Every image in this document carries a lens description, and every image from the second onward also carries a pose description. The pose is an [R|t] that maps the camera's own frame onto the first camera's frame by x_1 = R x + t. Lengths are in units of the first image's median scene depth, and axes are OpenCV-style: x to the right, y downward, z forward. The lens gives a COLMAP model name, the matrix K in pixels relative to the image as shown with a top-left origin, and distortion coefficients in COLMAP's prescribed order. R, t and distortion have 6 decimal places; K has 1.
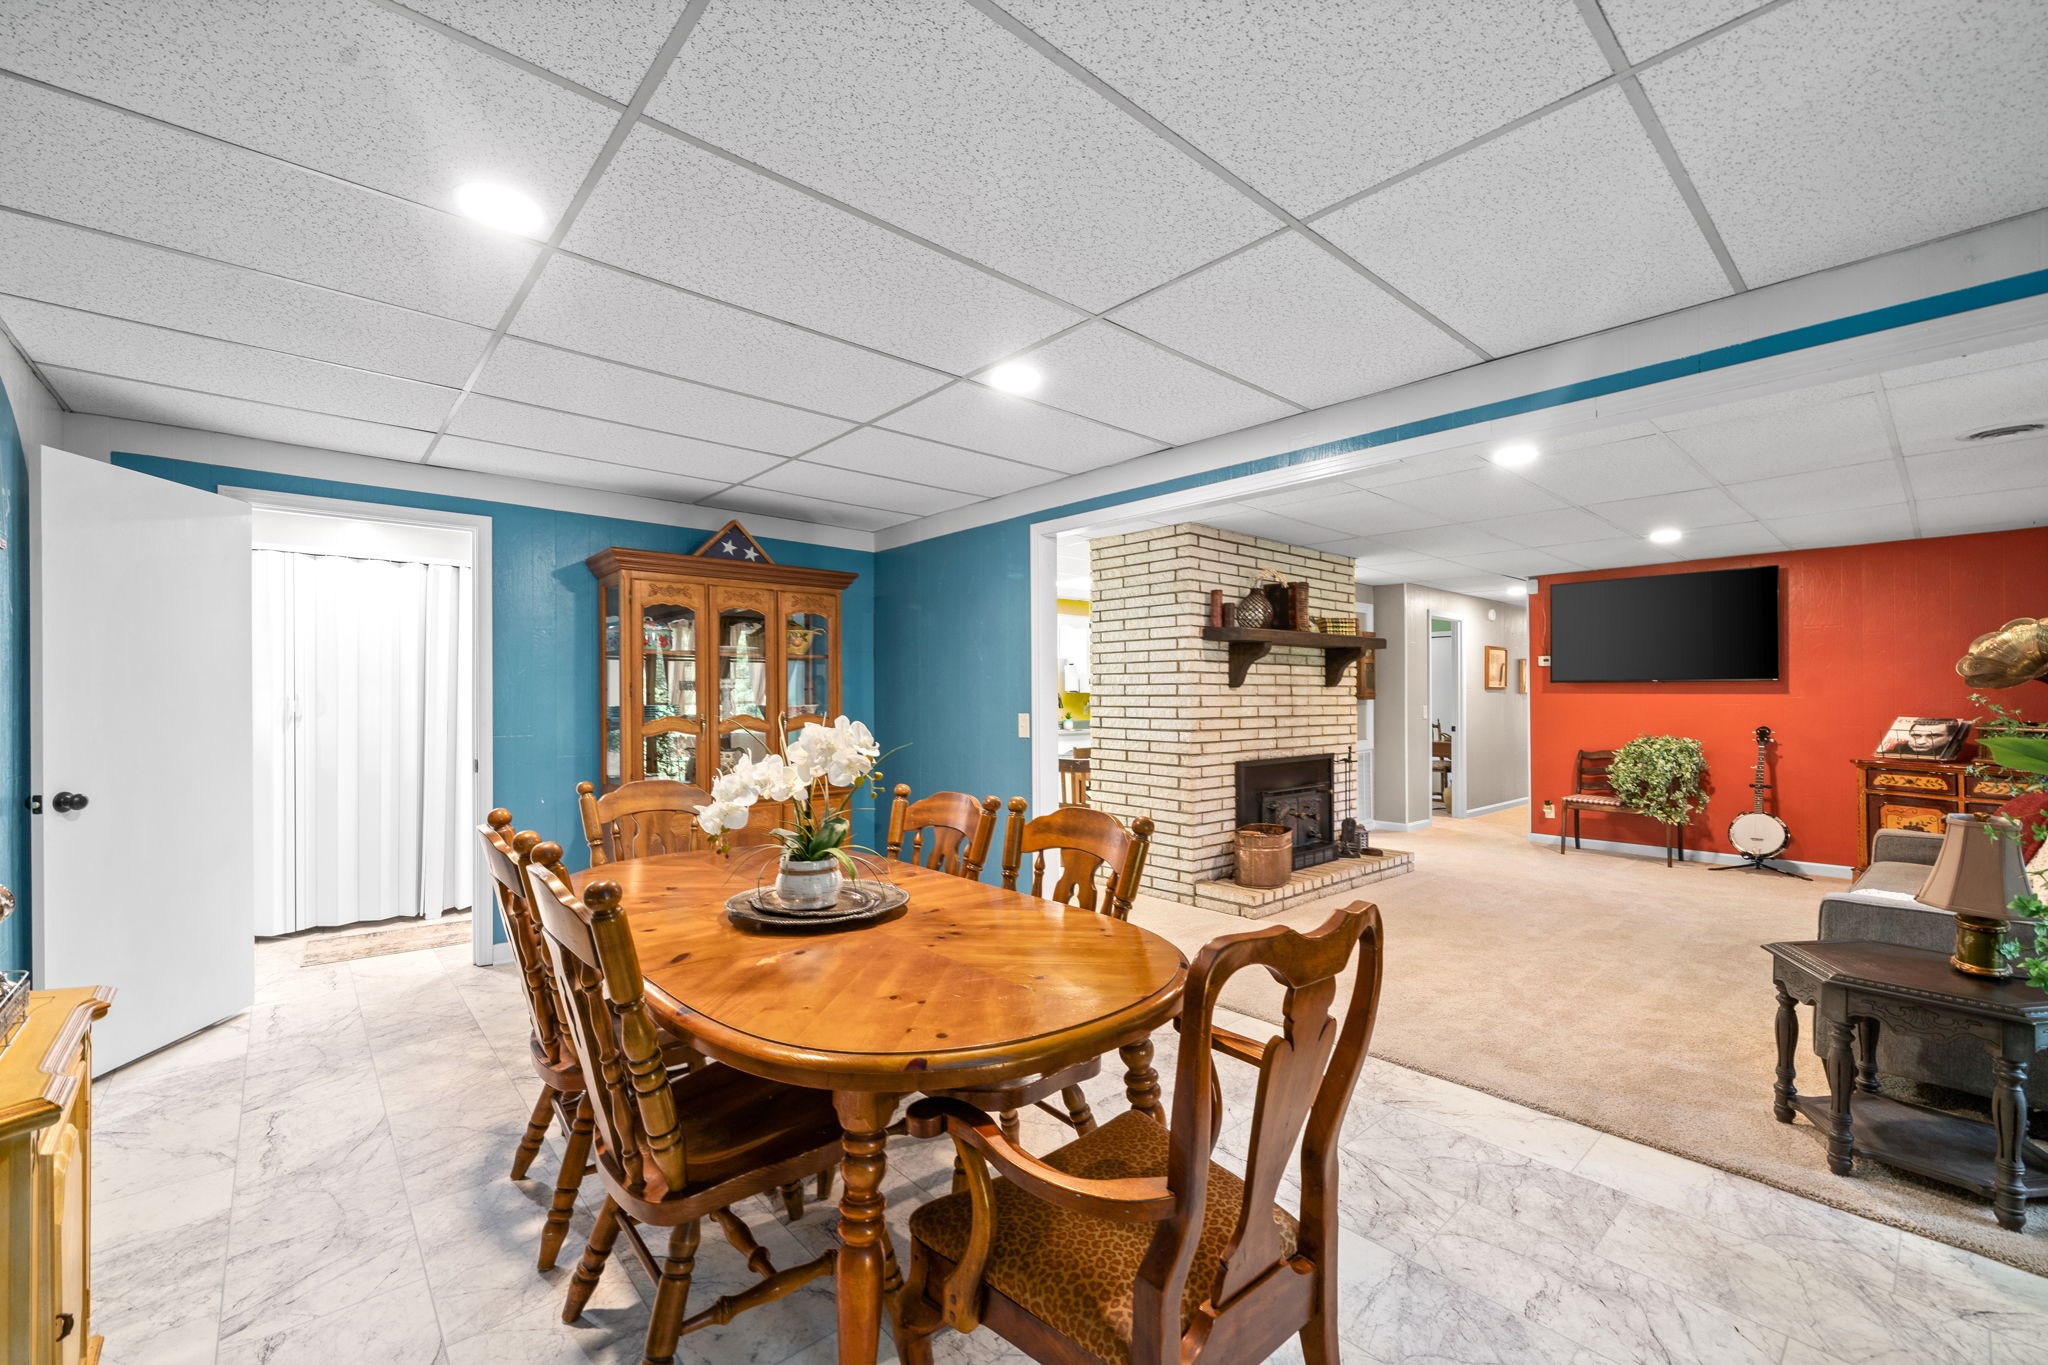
lens RADIAL K [[837.8, 0, 1026.5], [0, 837.8, 692.4], [0, 0, 1]] dist [-0.000716, -0.000065]
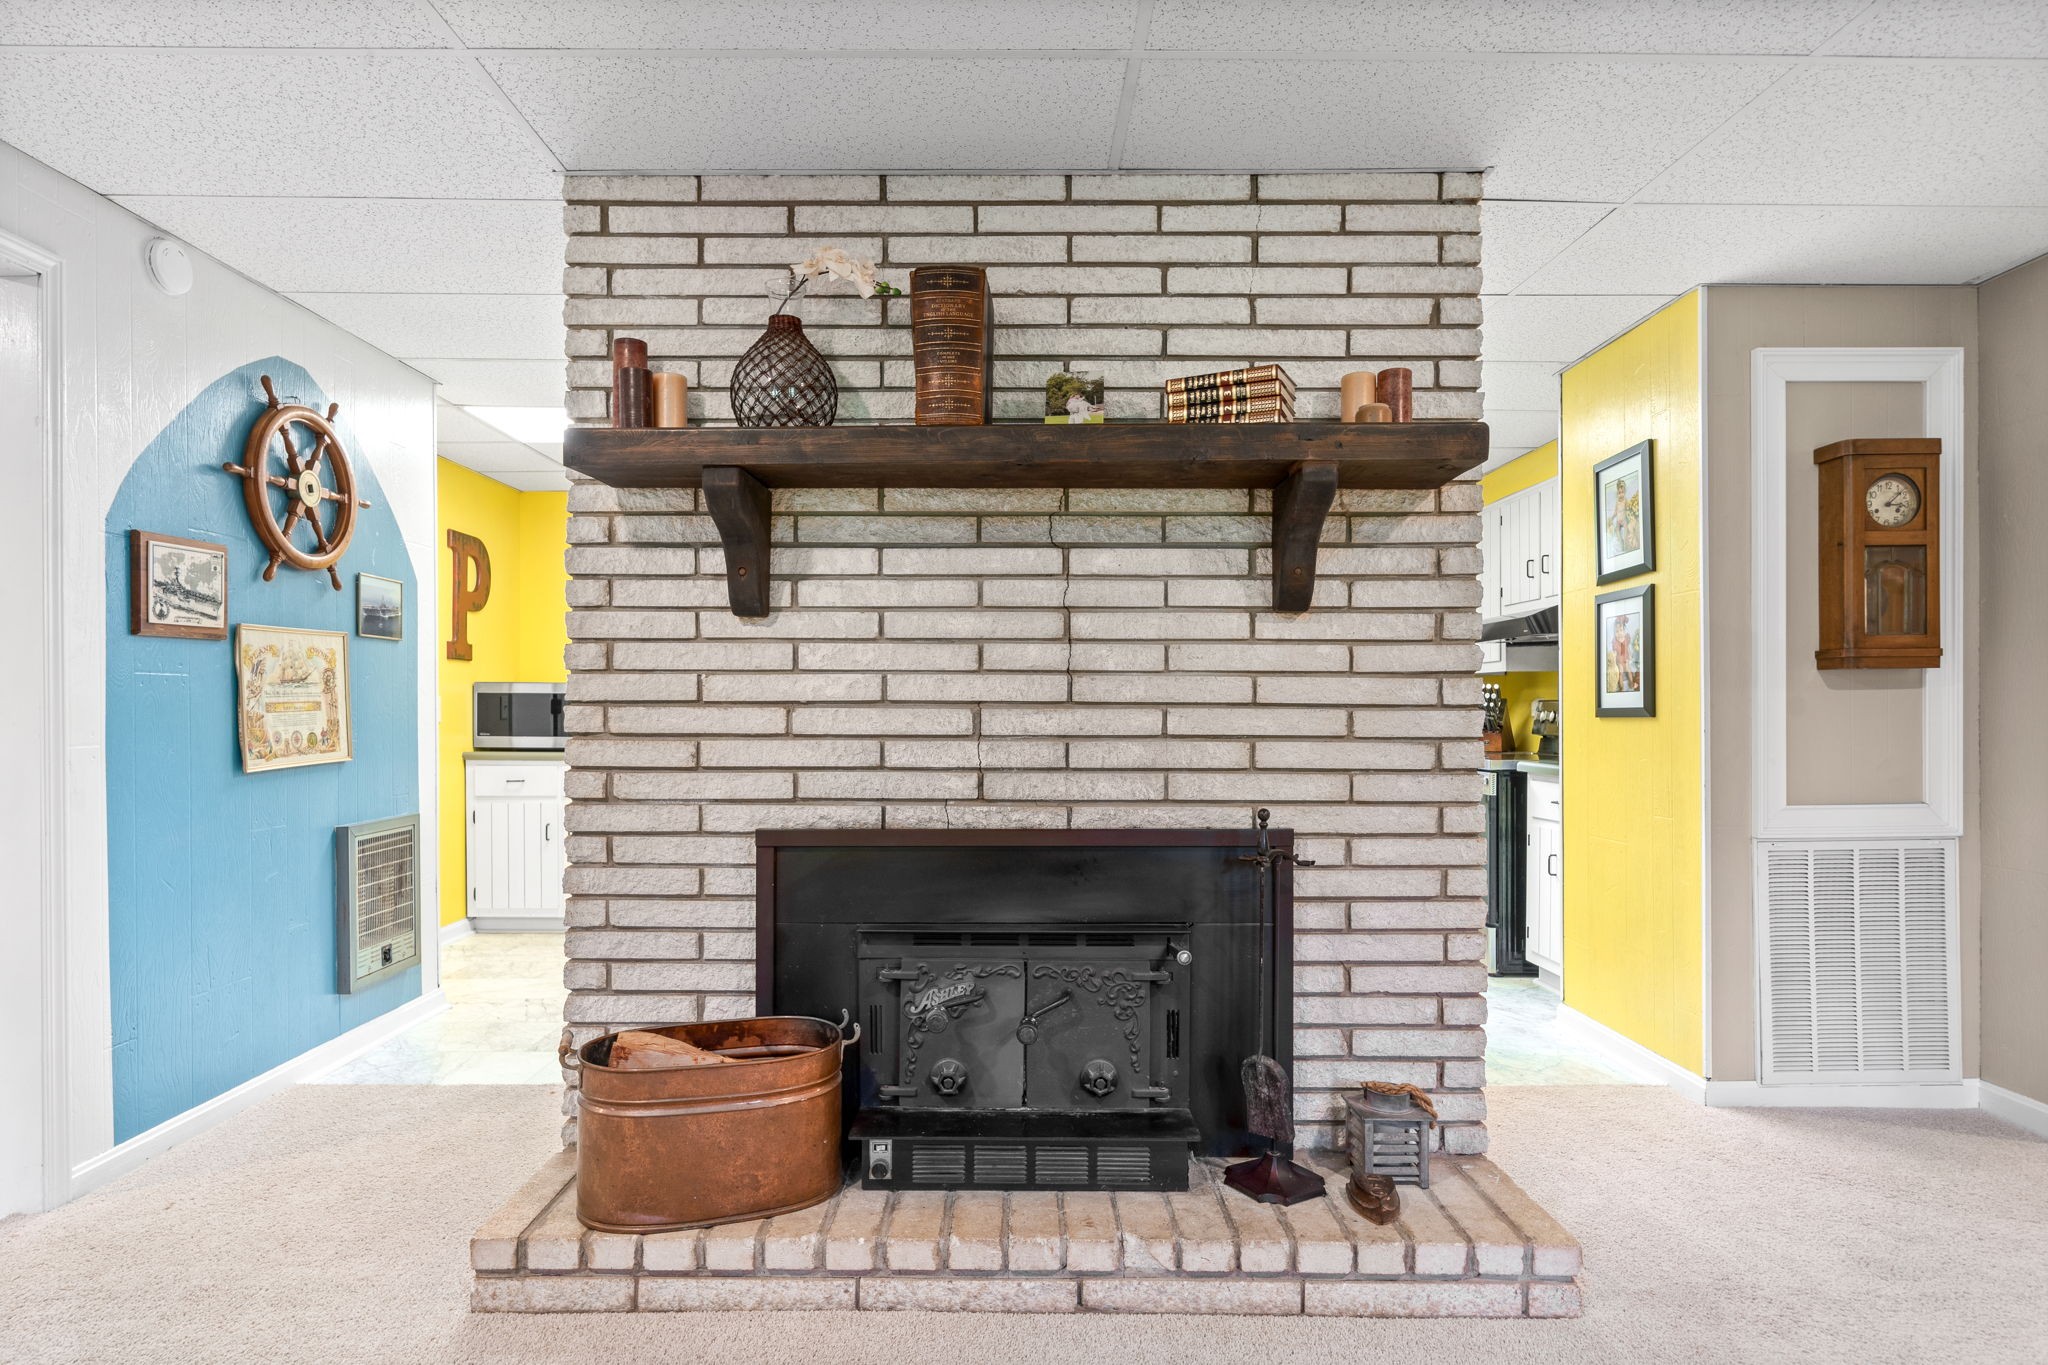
lens RADIAL K [[1125.5, 0, 1013.6], [0, 1125.5, 709.2], [0, 0, 1]] dist [0.002002, 0.000009]
pose [[0.746635, 0.001518, -0.665232, 0.619213], [0.000990, 0.999994, 0.003394, 0.030227], [0.665233, -0.003192, 0.746629, 0.696446]]
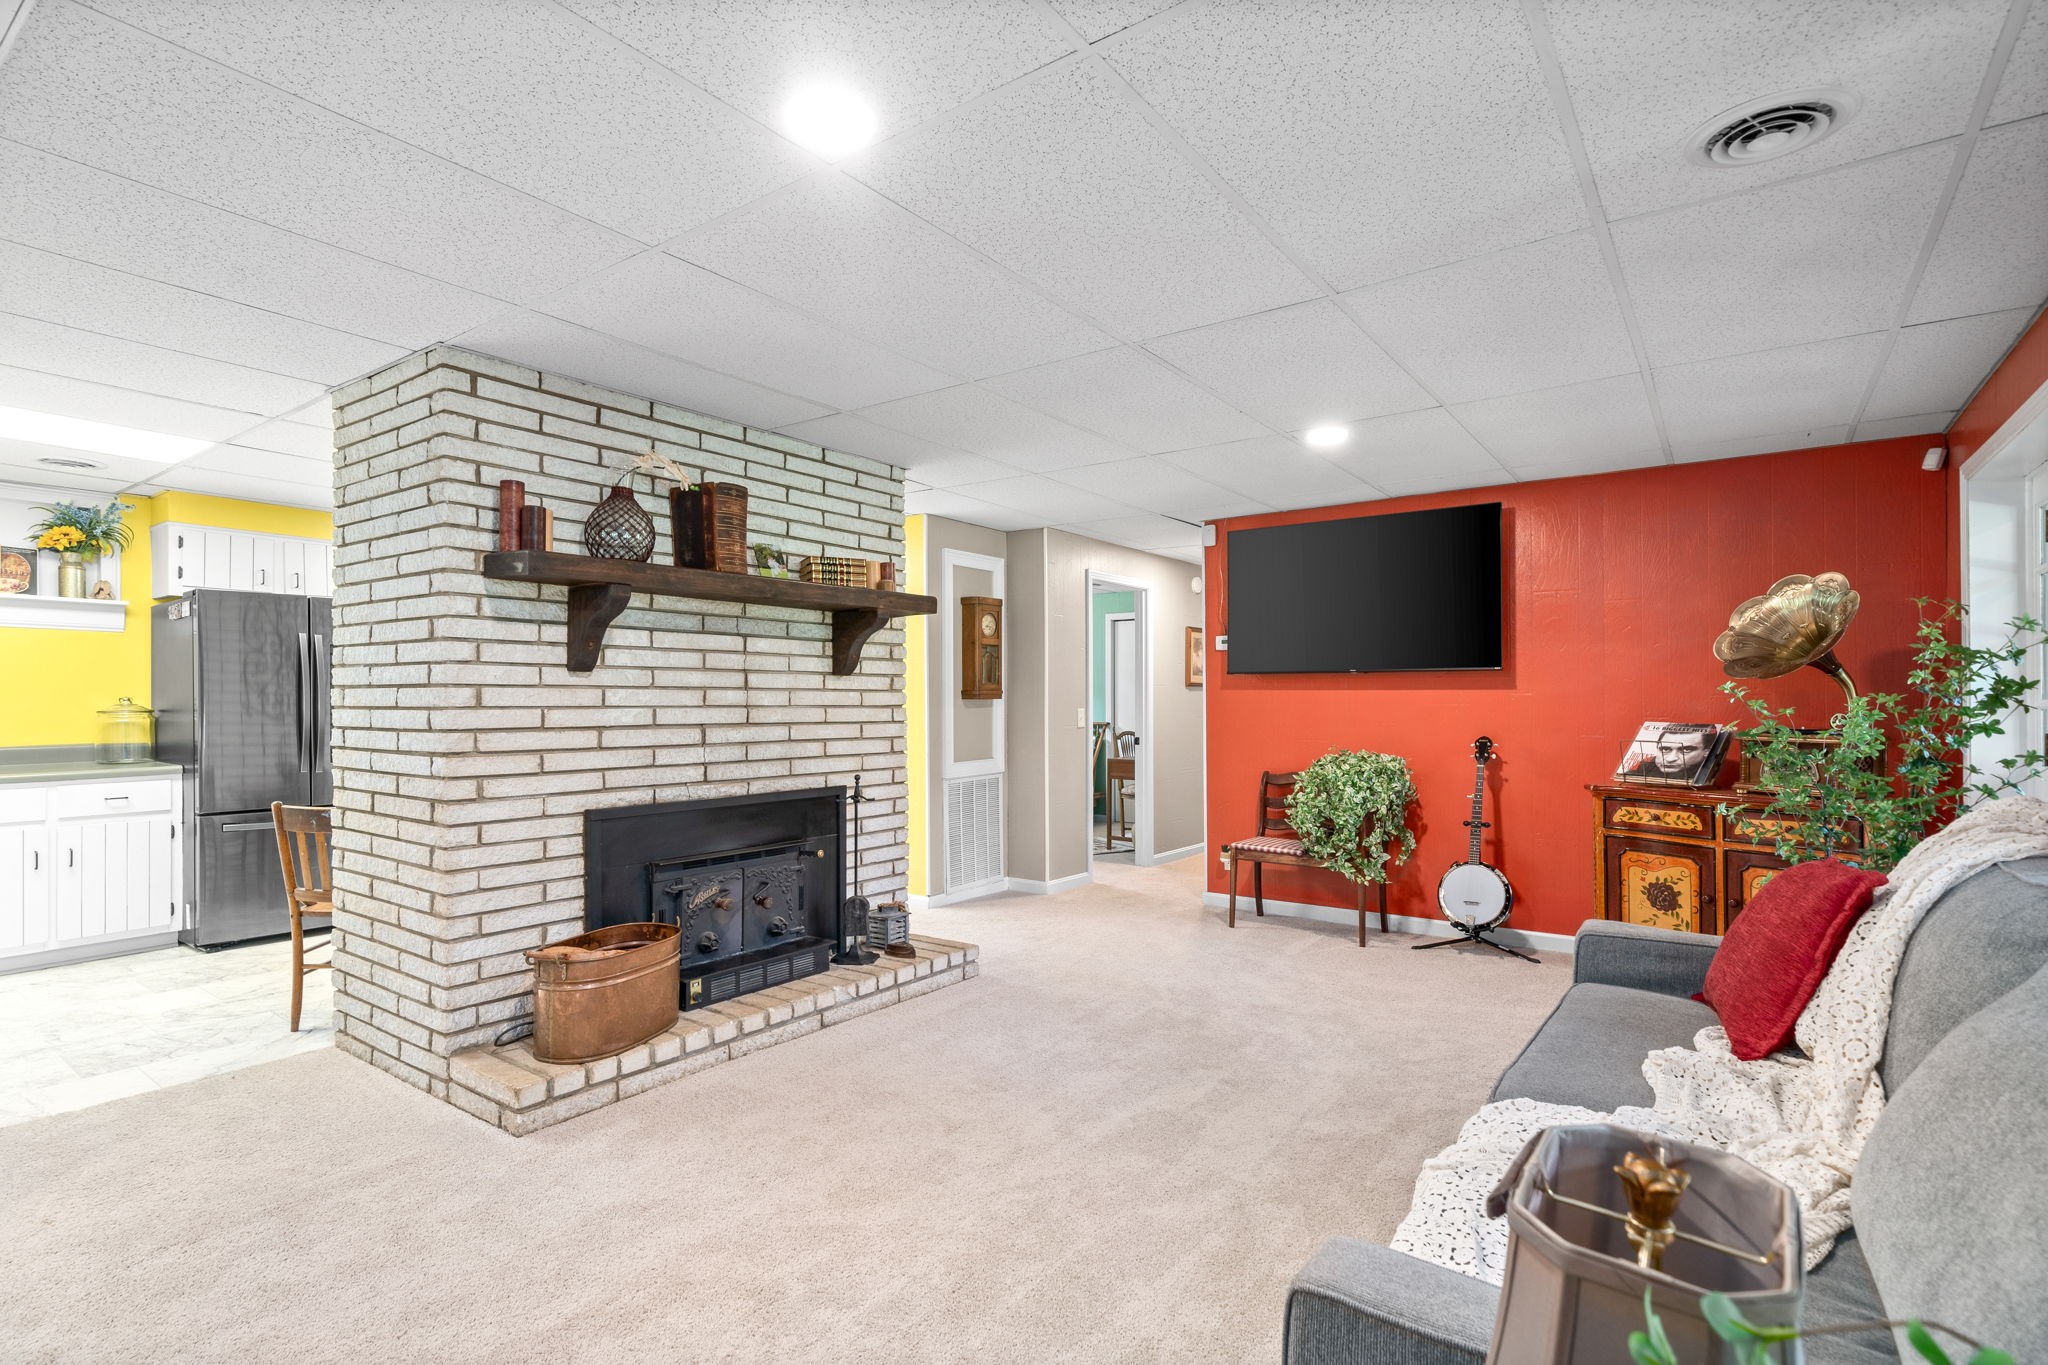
lens RADIAL K [[979.0, 0, 1012.3], [0, 979.0, 697.1], [0, 0, 1]] dist [0.001320, 0.000032]
pose [[0.980109, 0.000988, 0.198457, 0.380295], [-0.001017, 0.999999, 0.000044, 0.009859], [-0.198456, -0.000245, 0.980110, 0.321452]]
